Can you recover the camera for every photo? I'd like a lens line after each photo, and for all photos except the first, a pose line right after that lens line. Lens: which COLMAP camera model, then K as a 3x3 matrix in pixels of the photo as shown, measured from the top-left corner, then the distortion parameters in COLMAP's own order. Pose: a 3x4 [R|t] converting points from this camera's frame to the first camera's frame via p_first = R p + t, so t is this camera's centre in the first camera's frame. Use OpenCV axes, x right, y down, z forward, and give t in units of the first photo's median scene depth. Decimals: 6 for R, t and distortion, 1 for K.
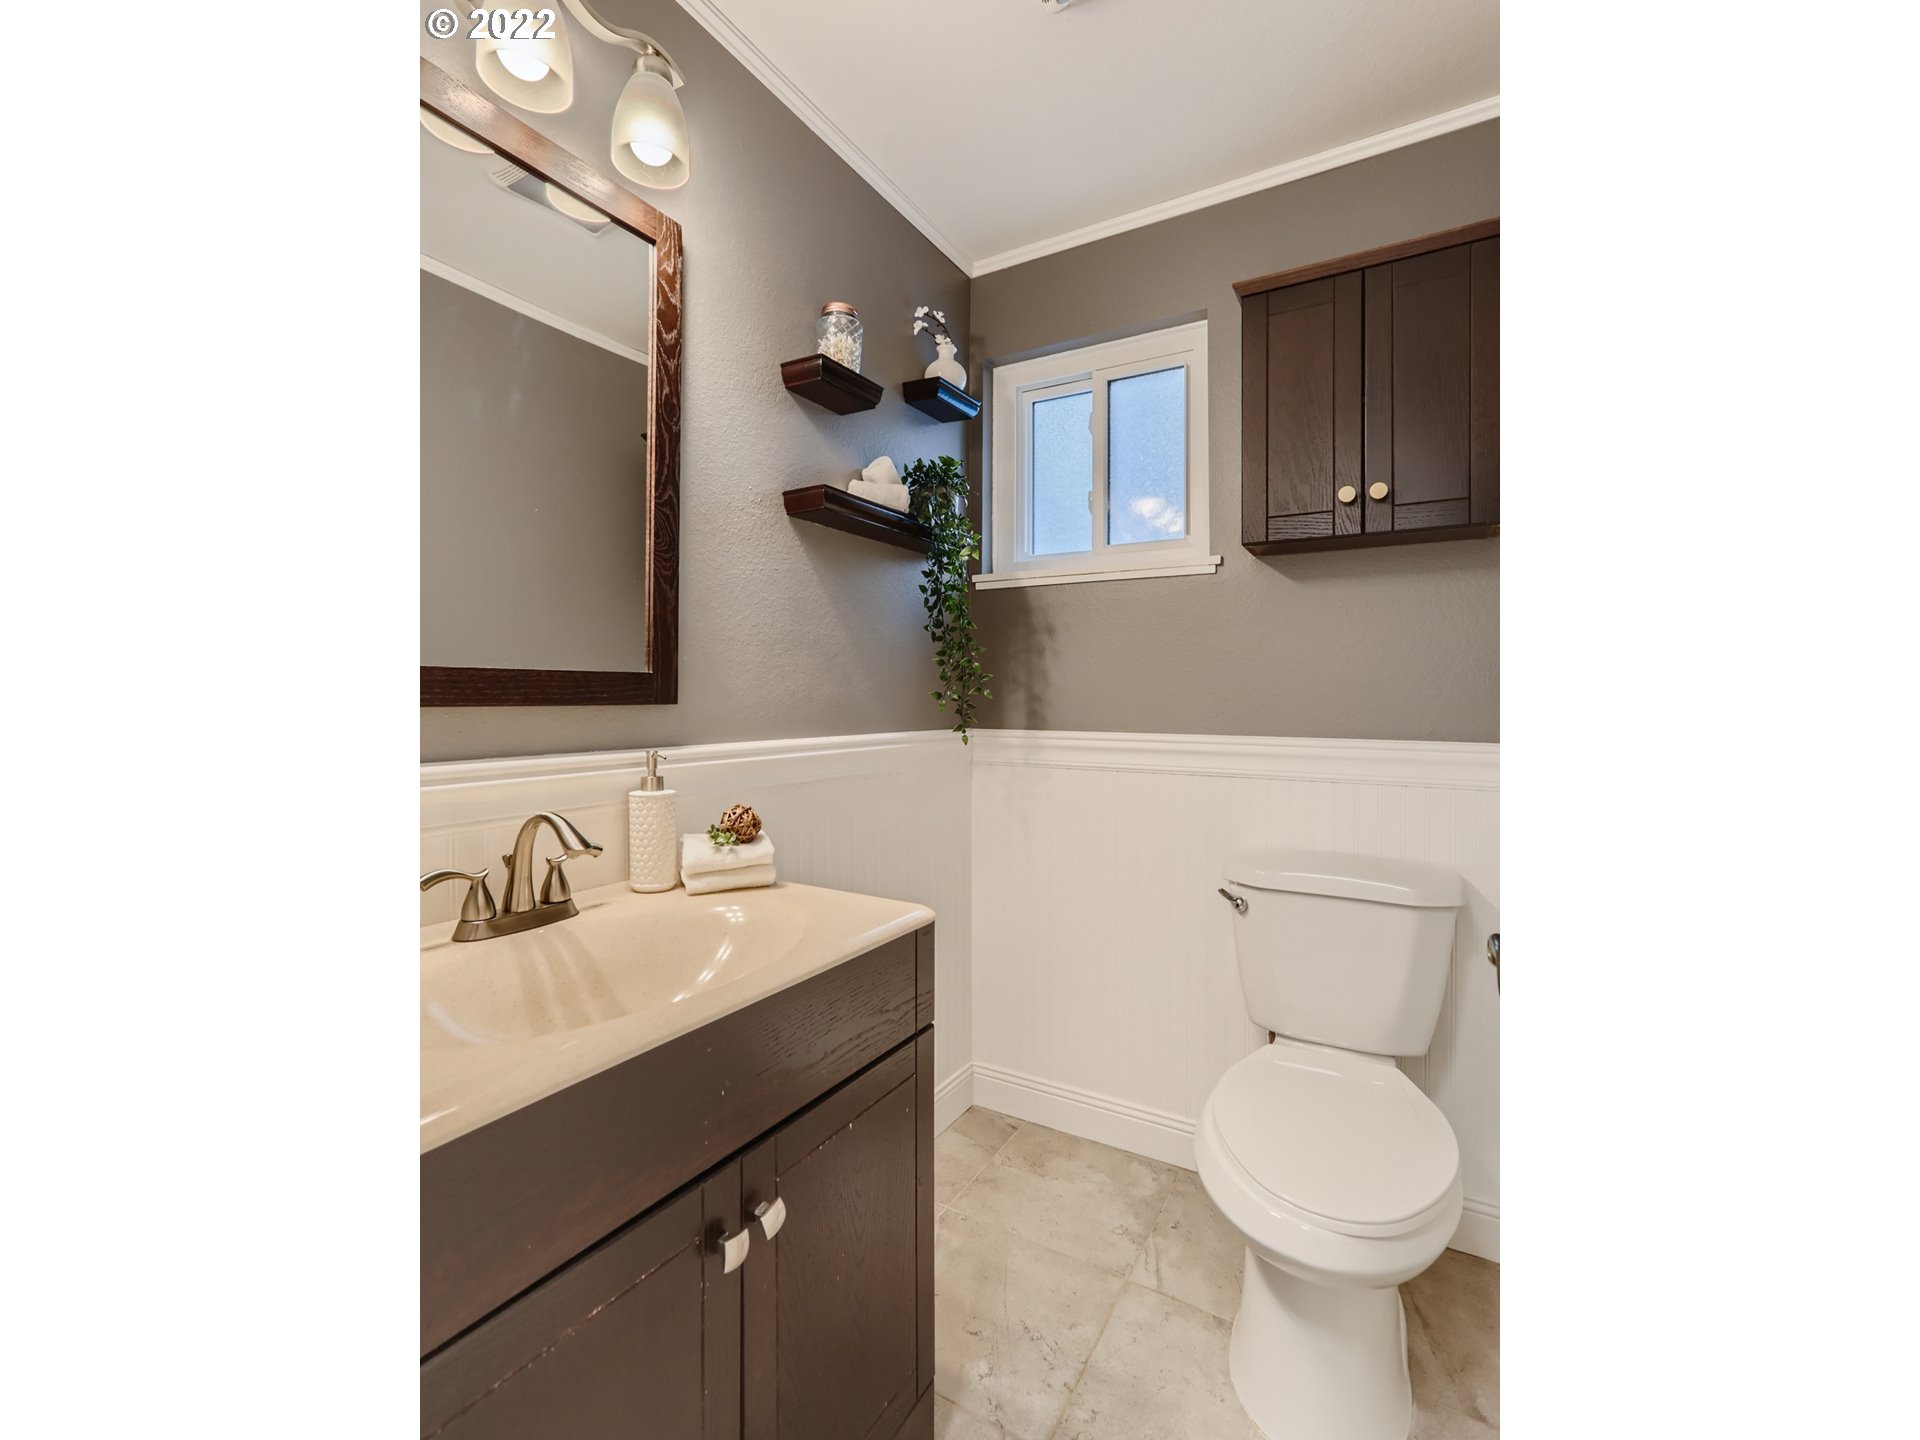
lens RADIAL K [[788.6, 0, 952.5], [0, 788.6, 705.2], [0, 0, 1]] dist [-0.011822, 0.000399]
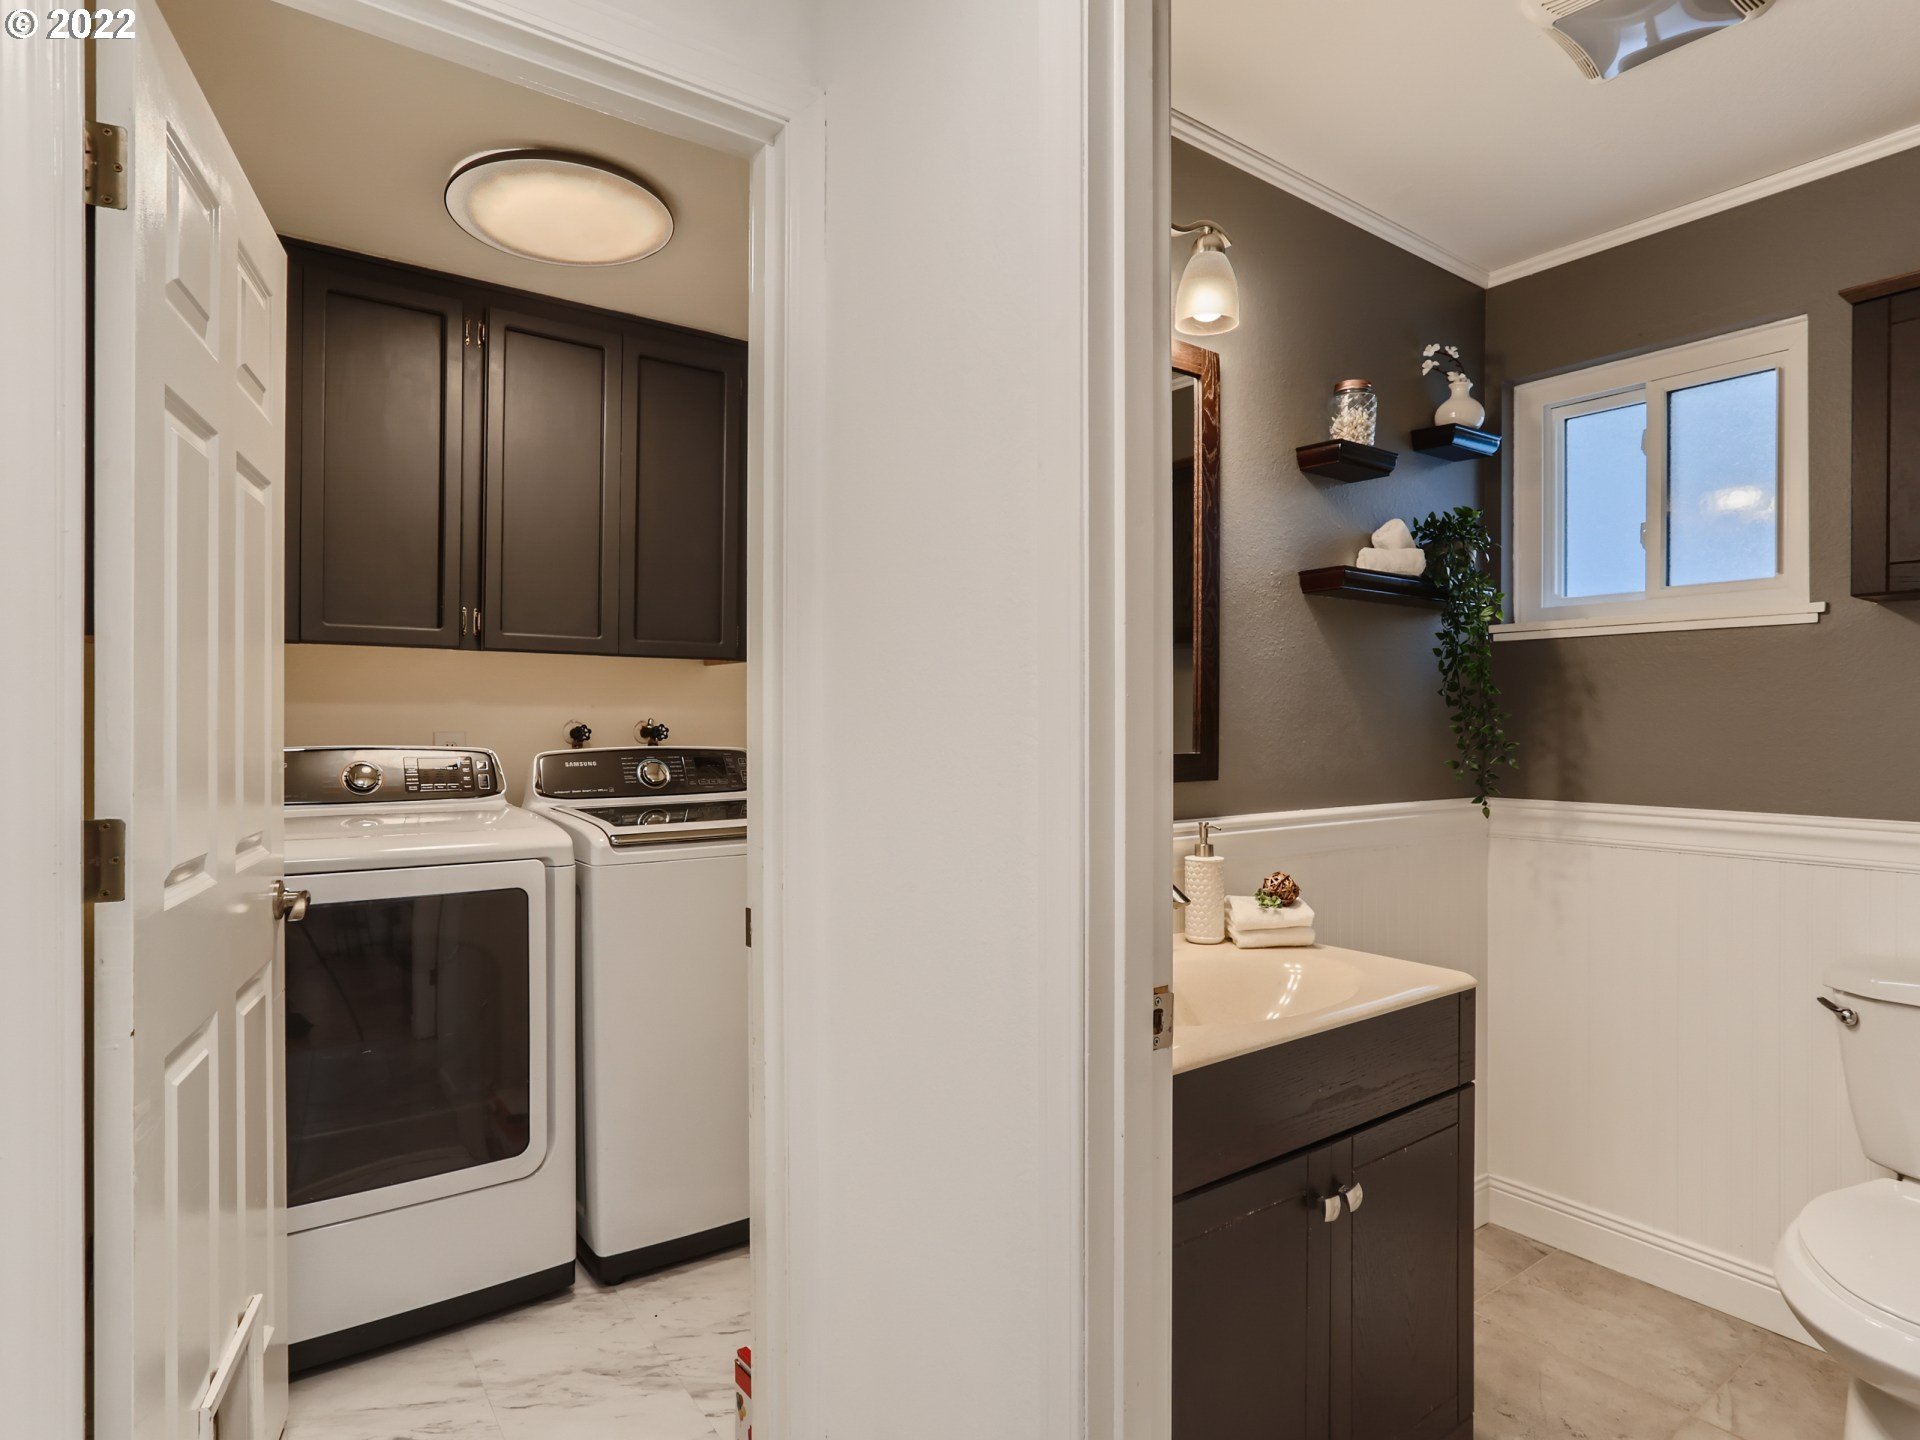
lens RADIAL K [[1067.3, 0, 956.2], [0, 1067.3, 726.4], [0, 0, 1]] dist [-0.027818, 0.020586]
pose [[0.919430, -0.000095, -0.393255, -0.074166], [-0.002622, 0.999976, -0.006372, -0.053484], [0.393246, 0.006890, 0.919408, -0.439443]]
